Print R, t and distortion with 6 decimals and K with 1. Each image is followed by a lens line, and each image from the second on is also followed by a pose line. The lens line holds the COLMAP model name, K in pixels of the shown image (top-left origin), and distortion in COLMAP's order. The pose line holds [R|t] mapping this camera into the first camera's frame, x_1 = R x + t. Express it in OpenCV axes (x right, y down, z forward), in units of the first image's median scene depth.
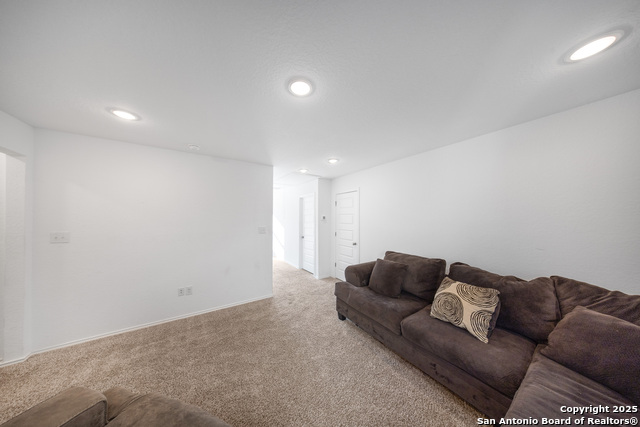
lens RADIAL K [[179.3, 0, 319.4], [0, 179.3, 211.7], [0, 0, 1]] dist [0.000021, 0.000013]
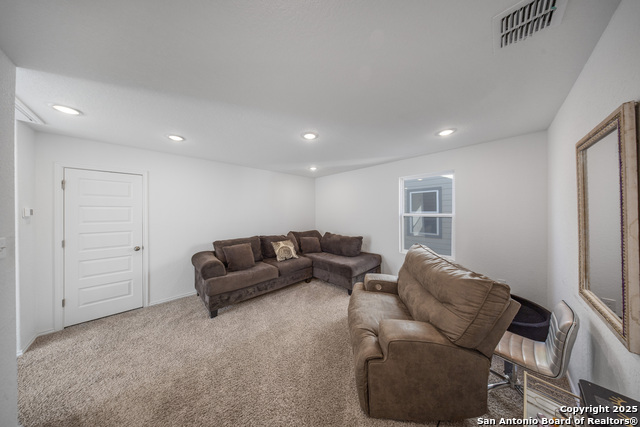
lens RADIAL K [[179.3, 0, 319.4], [0, 179.3, 211.7], [0, 0, 1]] dist [0.000021, 0.000013]
pose [[-0.182820, 0.004437, 0.983136, -0.984301], [-0.025067, 0.999644, -0.009173, 0.036076], [-0.982827, -0.026322, -0.182644, 0.679966]]
